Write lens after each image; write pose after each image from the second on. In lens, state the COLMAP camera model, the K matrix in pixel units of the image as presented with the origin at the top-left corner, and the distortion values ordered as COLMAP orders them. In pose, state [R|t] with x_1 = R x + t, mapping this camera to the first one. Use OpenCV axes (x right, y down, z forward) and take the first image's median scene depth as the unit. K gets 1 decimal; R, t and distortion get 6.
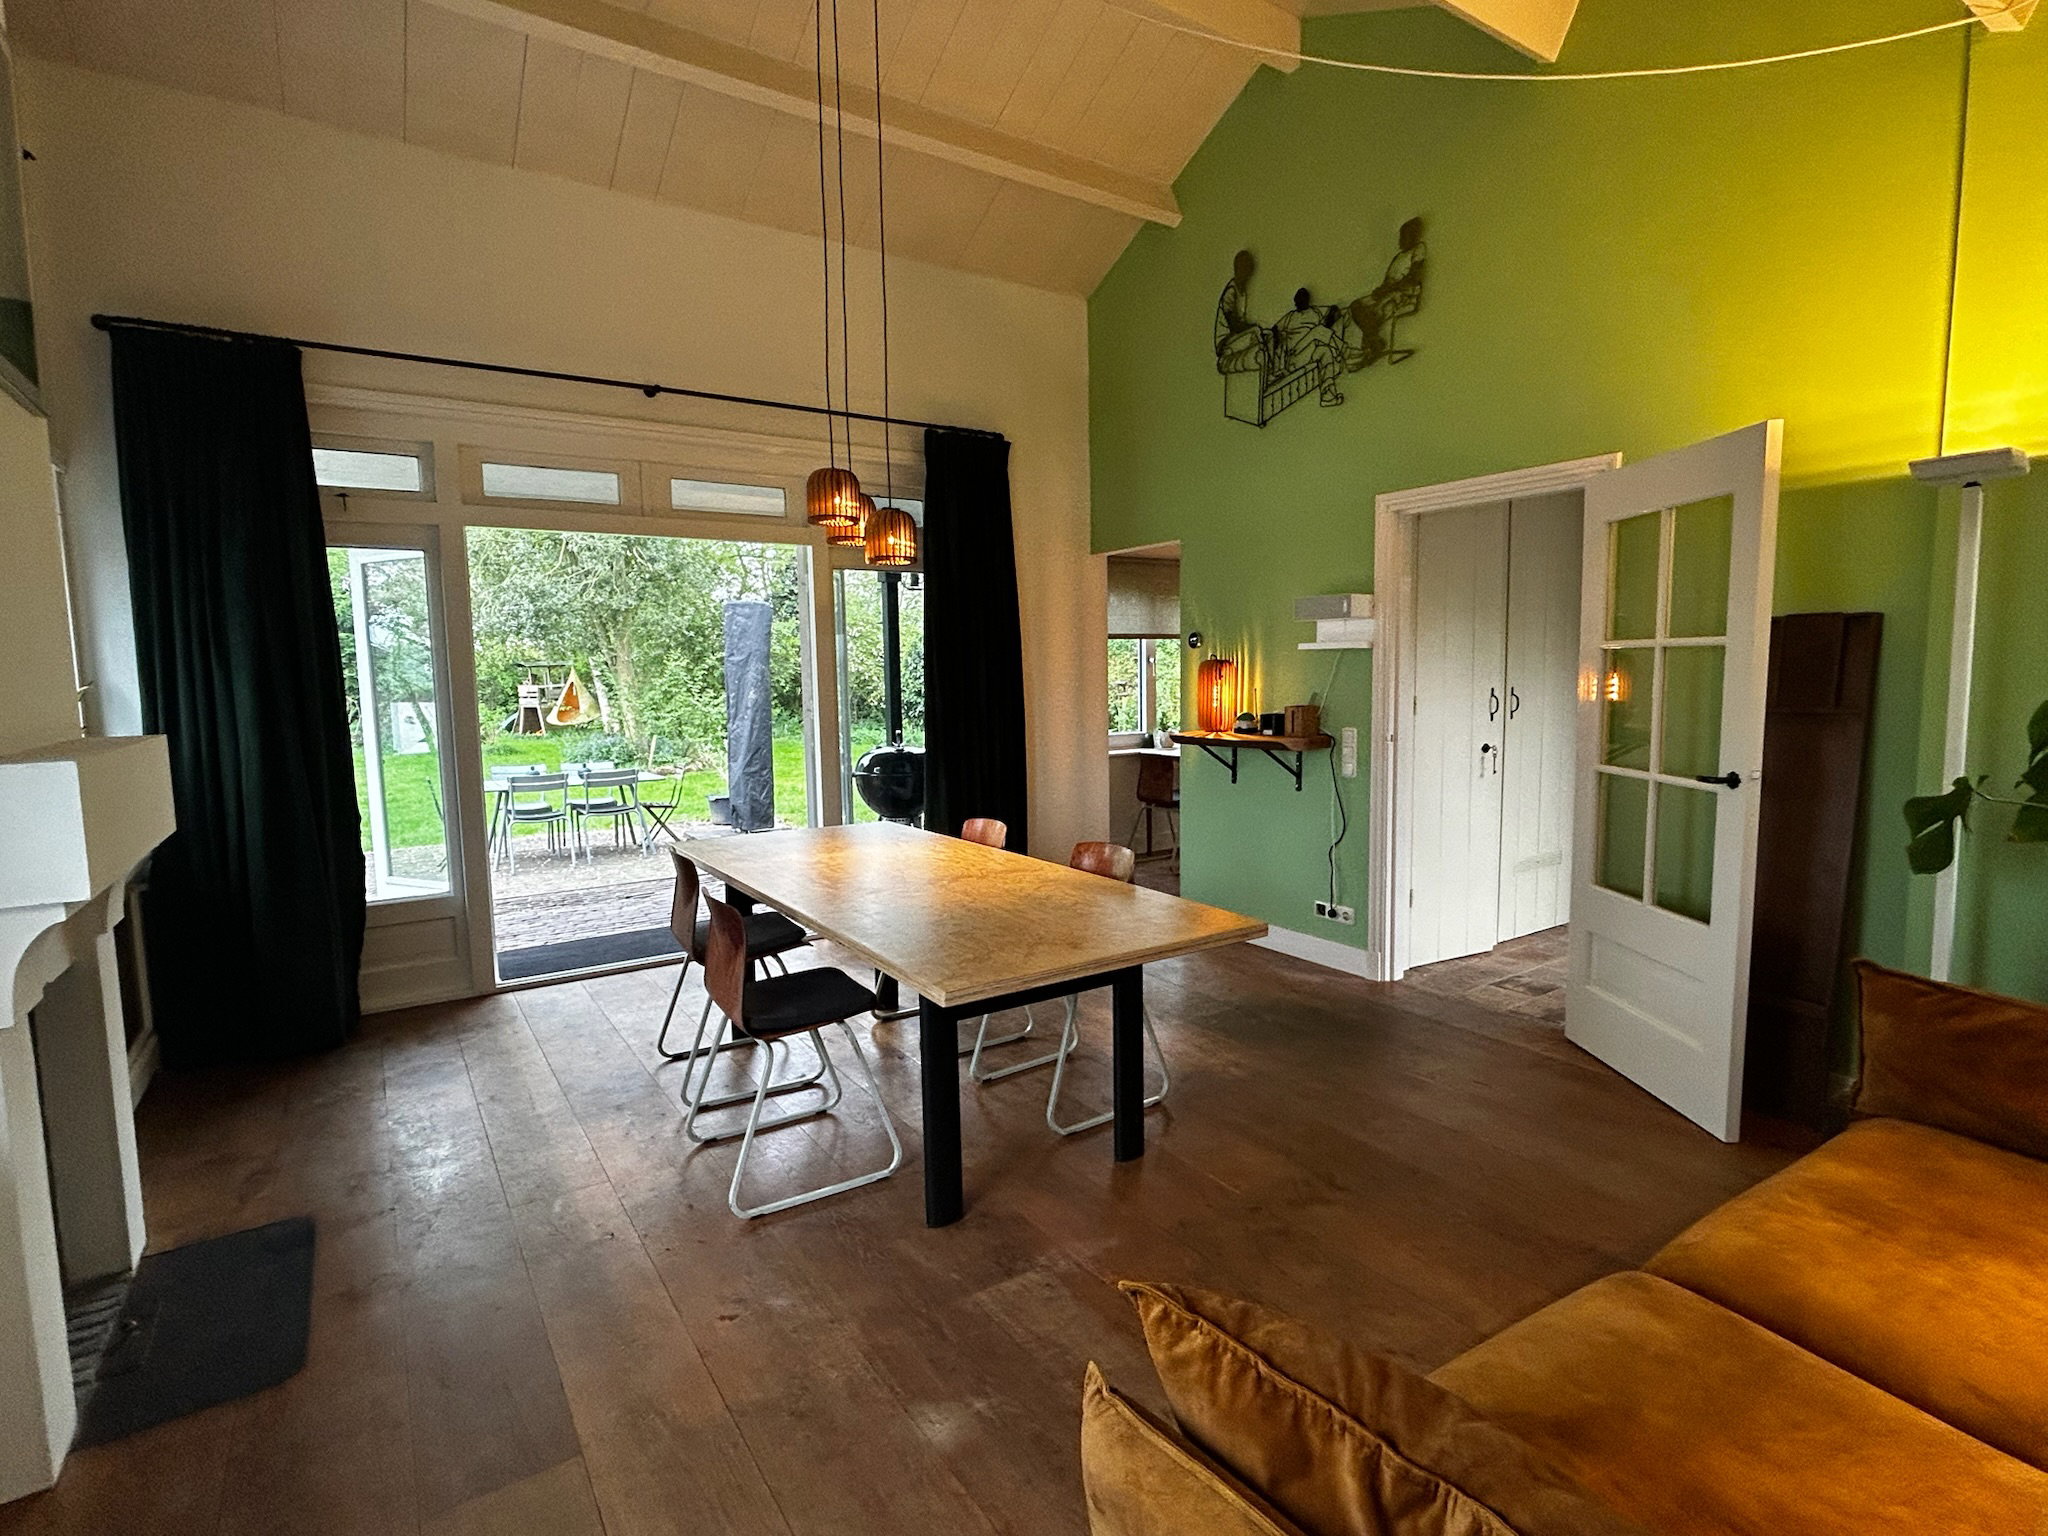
lens RADIAL K [[1012.5, 0, 1021.4], [0, 1012.5, 769.9], [0, 0, 1]] dist [-0.000308, 0.000187]
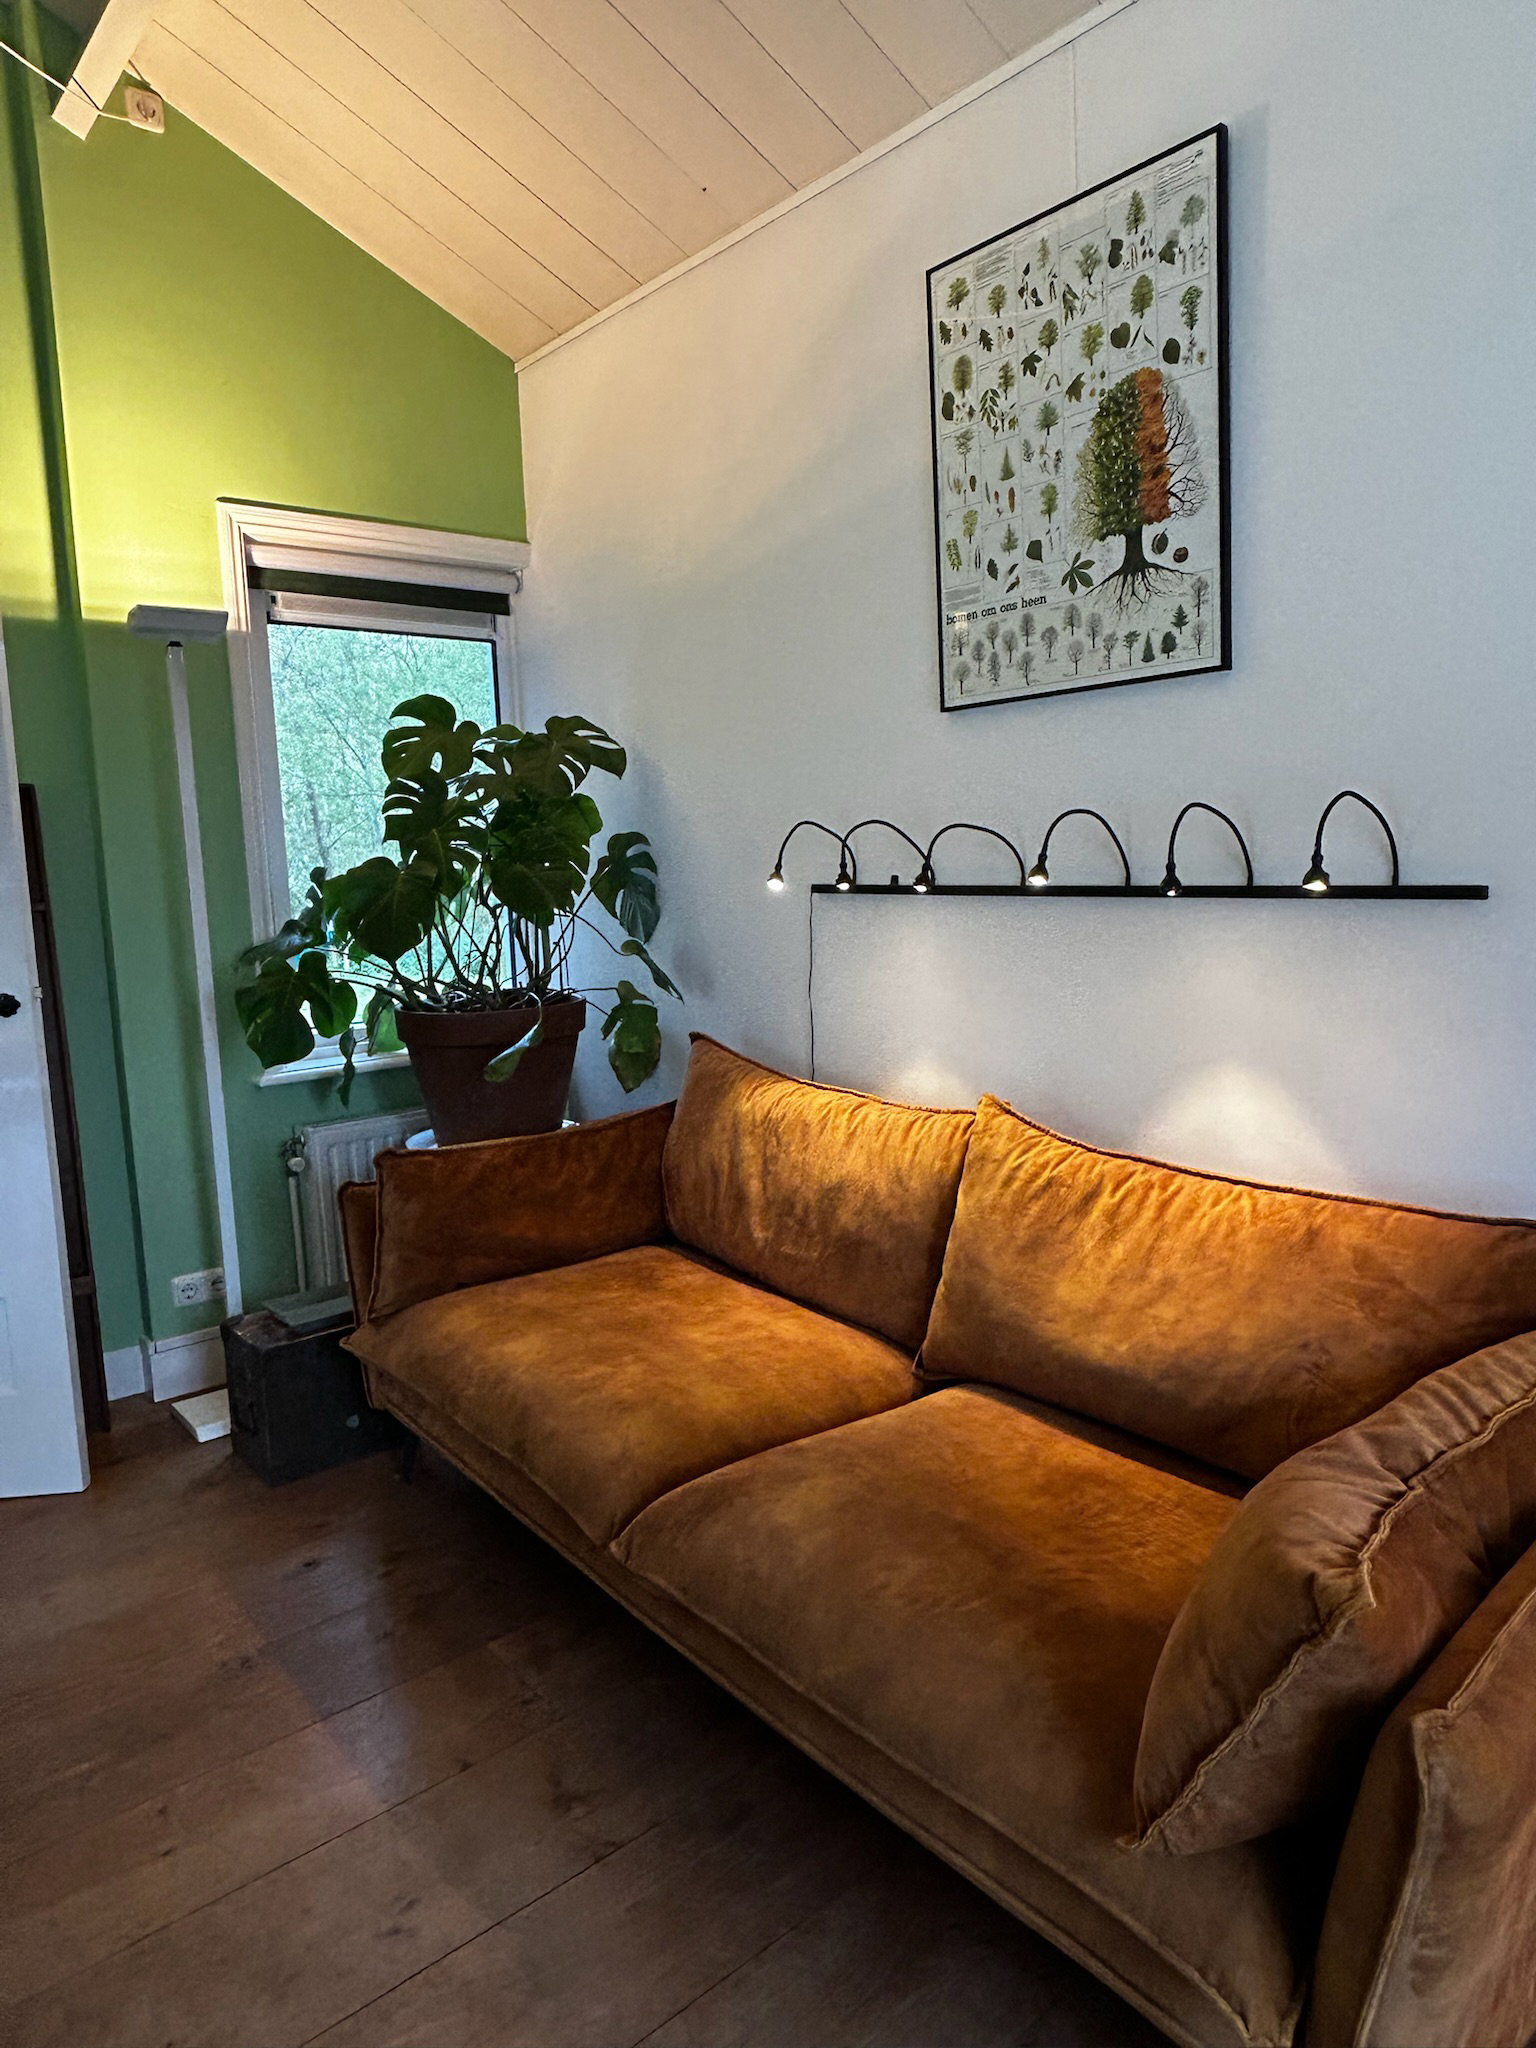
lens RADIAL K [[1301.6, 0, 766.2], [0, 1301.6, 1018.6], [0, 0, 1]] dist [-0.010745, -0.003195]
pose [[-0.117280, -0.118701, 0.985979, -0.439013], [0.140847, 0.980807, 0.134832, -0.048616], [-0.983060, 0.154685, -0.098311, 0.907777]]
